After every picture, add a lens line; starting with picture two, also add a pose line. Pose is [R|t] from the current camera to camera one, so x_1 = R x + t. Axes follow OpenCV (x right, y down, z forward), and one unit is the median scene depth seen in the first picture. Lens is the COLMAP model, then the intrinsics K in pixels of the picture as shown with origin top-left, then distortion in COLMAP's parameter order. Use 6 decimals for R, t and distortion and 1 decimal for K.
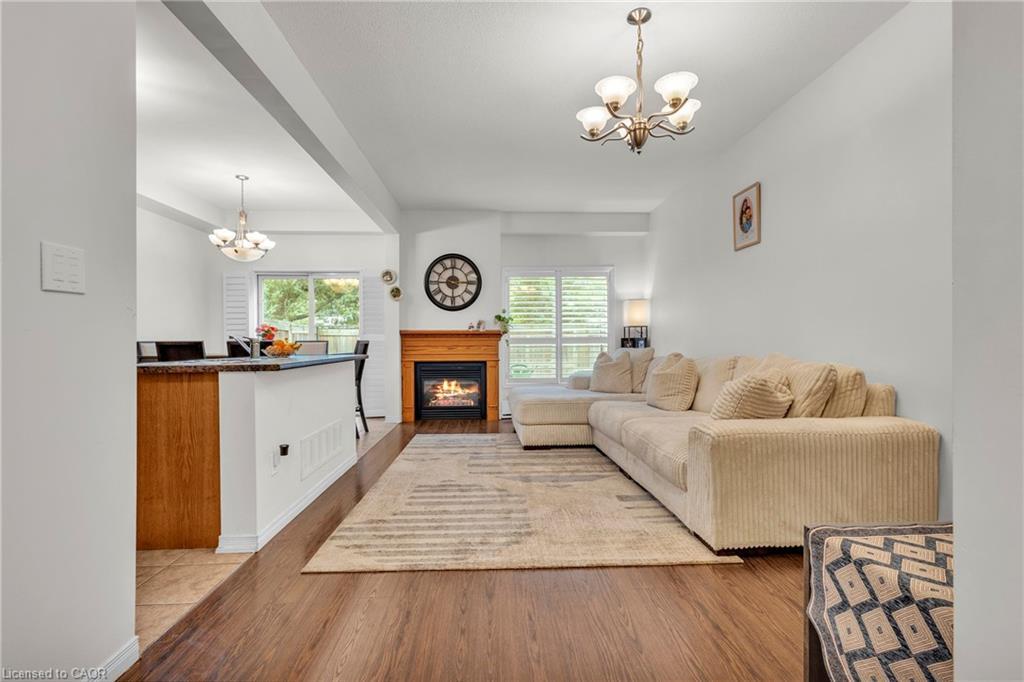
lens RADIAL K [[470.4, 0, 513.0], [0, 470.4, 341.8], [0, 0, 1]] dist [0.006279, -0.000025]
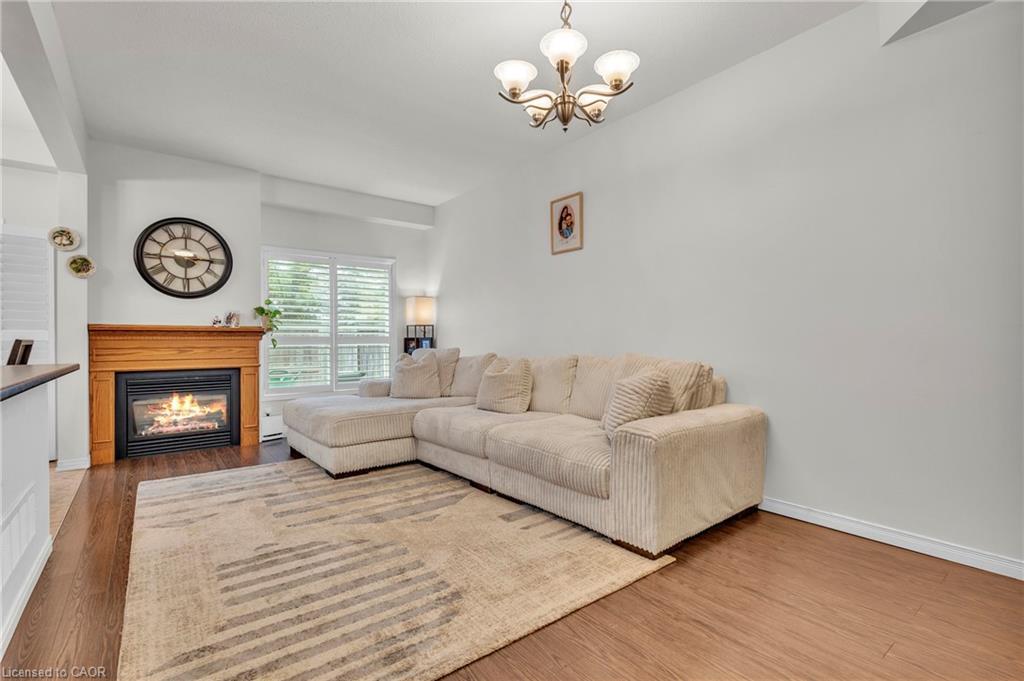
lens RADIAL K [[470.4, 0, 513.0], [0, 470.4, 341.3], [0, 0, 1]] dist [0.006279, -0.000025]
pose [[0.818842, 0.000012, 0.574019, -0.166307], [0.000791, 0.999999, -0.001150, 0.000410], [-0.574019, 0.001396, 0.818841, 0.166594]]
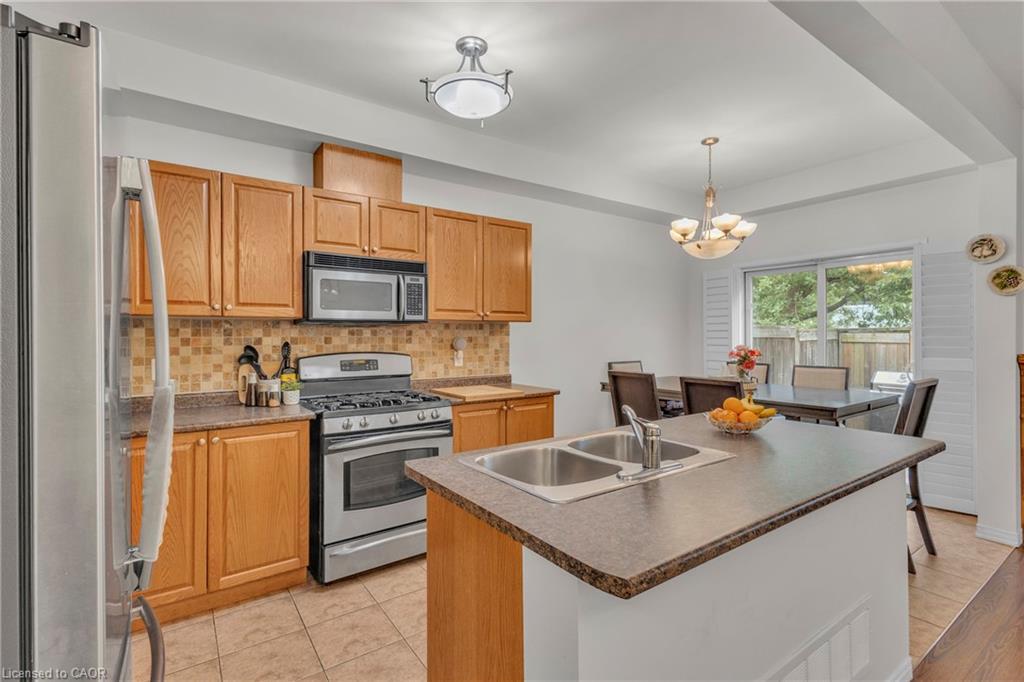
lens RADIAL K [[478.0, 0, 508.5], [0, 478.0, 334.6], [0, 0, 1]] dist [0.003653, -0.000139]
pose [[0.532183, 0.001983, -0.846627, -0.123482], [0.001295, 0.999994, 0.003157, -0.058921], [0.846628, -0.002776, 0.532178, 0.356698]]
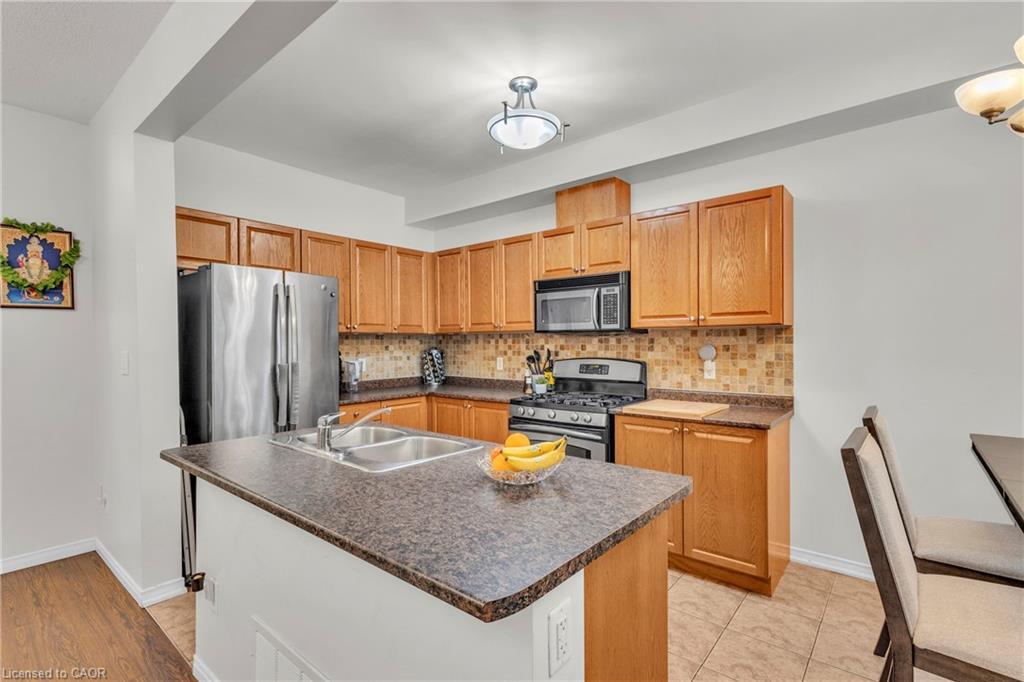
lens RADIAL K [[470.4, 0, 513.0], [0, 470.4, 341.8], [0, 0, 1]] dist [0.006279, -0.000025]
pose [[-0.672006, 0.007967, -0.740503, -0.150284], [0.009789, 0.999950, 0.001875, -0.060887], [0.740481, -0.005988, -0.672050, 0.925945]]
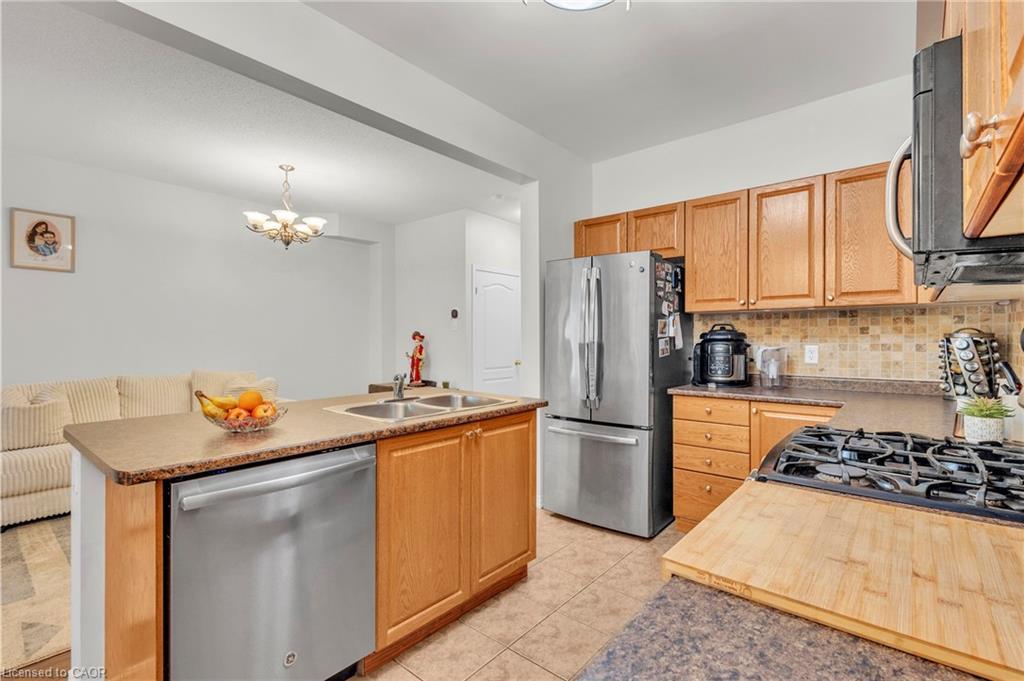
lens RADIAL K [[470.4, 0, 513.0], [0, 470.4, 341.3], [0, 0, 1]] dist [0.006279, -0.000025]
pose [[-0.735325, 0.000924, 0.677714, -0.735223], [0.003988, 0.999988, 0.002963, -0.039577], [-0.677703, 0.004882, -0.735320, 0.856615]]
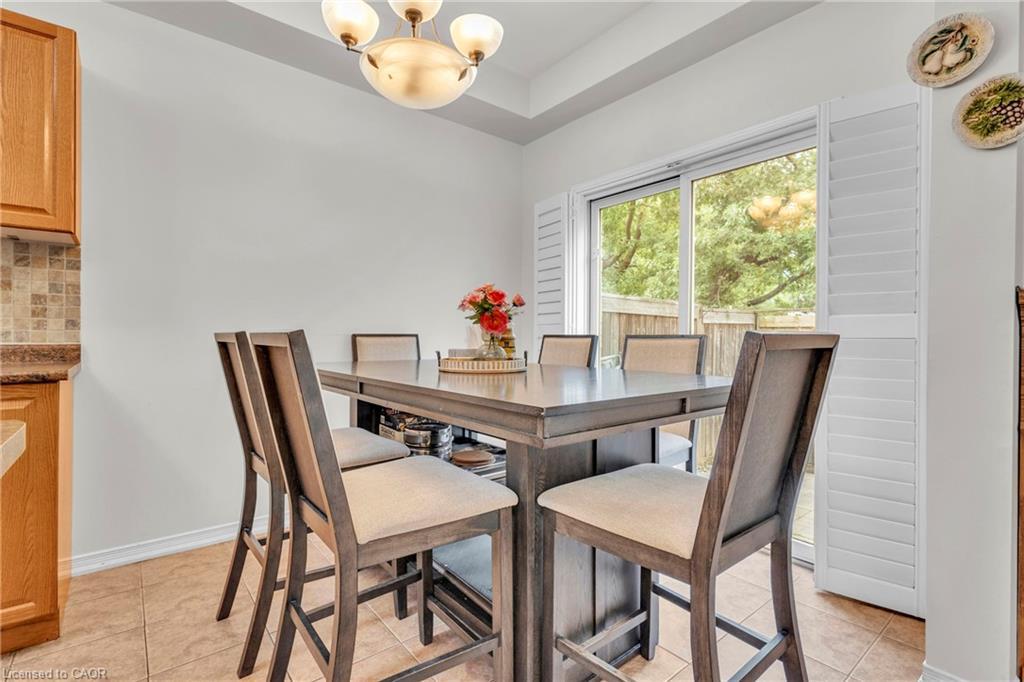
lens RADIAL K [[479.2, 0, 510.0], [0, 479.2, 336.8], [0, 0, 1]] dist [0.007873, -0.000256]
pose [[0.594079, 0.008692, -0.804360, -0.246541], [-0.009276, 0.999949, 0.003955, -0.001029], [0.804353, 0.005112, 0.594129, 0.843209]]
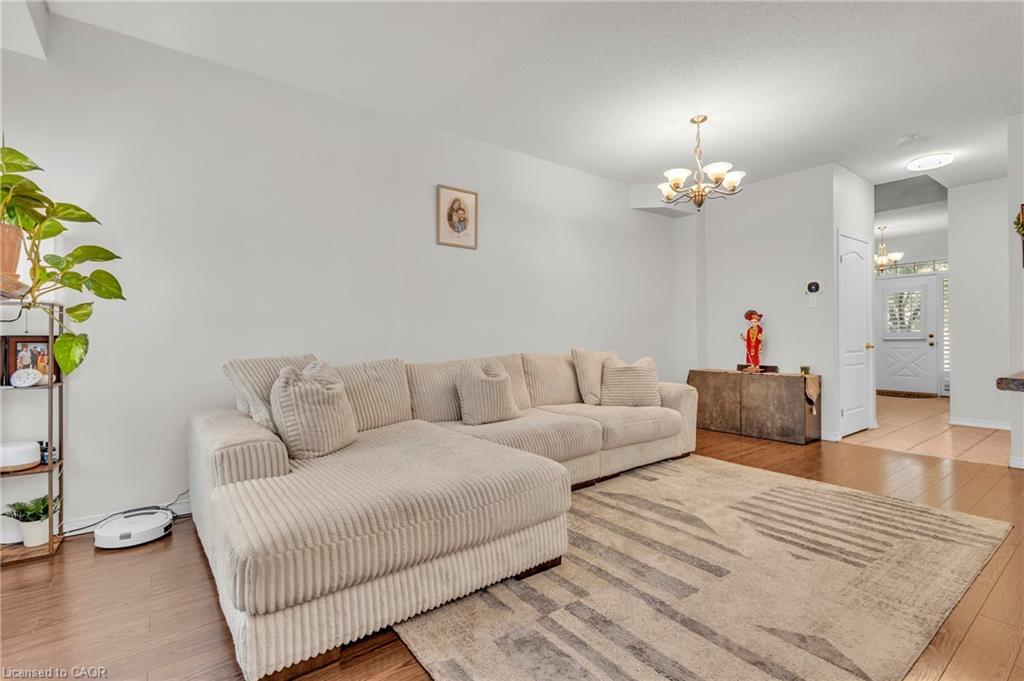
lens RADIAL K [[470.4, 0, 513.0], [0, 470.4, 341.3], [0, 0, 1]] dist [0.006279, -0.000025]
pose [[-0.563869, 0.005677, 0.825845, -0.315741], [0.012612, 0.999919, 0.001737, -0.000844], [-0.825768, 0.011395, -0.563895, 1.181555]]
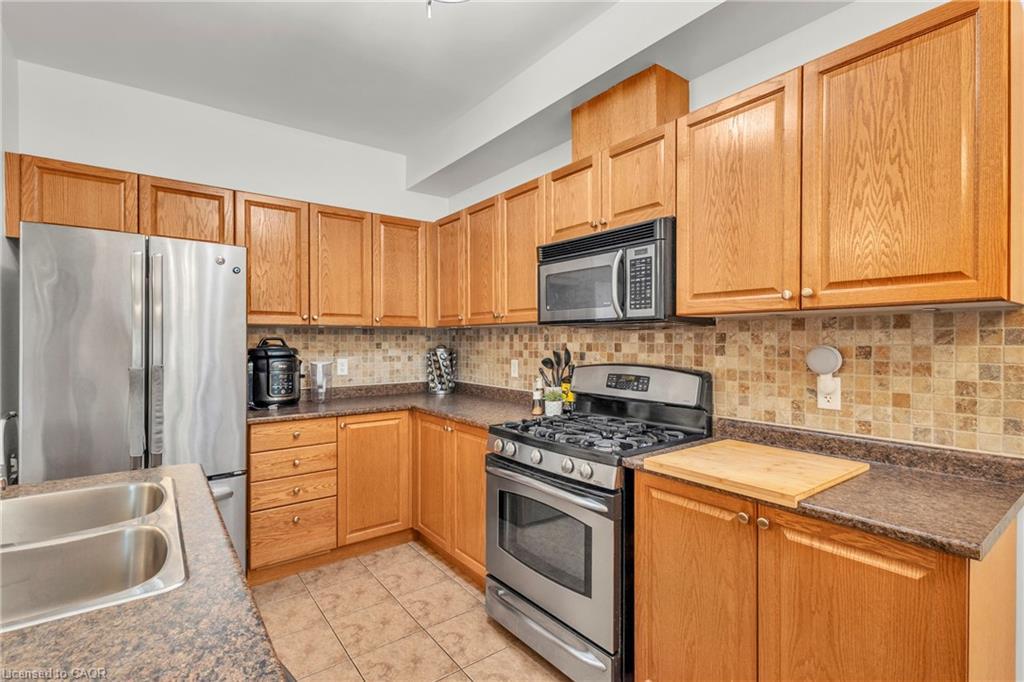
lens RADIAL K [[473.3, 0, 512.0], [0, 473.3, 341.0], [0, 0, 1]] dist [0.003717, 0.000131]
pose [[-0.824834, 0.004721, -0.565356, -0.418122], [0.003587, 0.999989, 0.003117, -0.058183], [0.565364, 0.000543, -0.824841, 0.847840]]
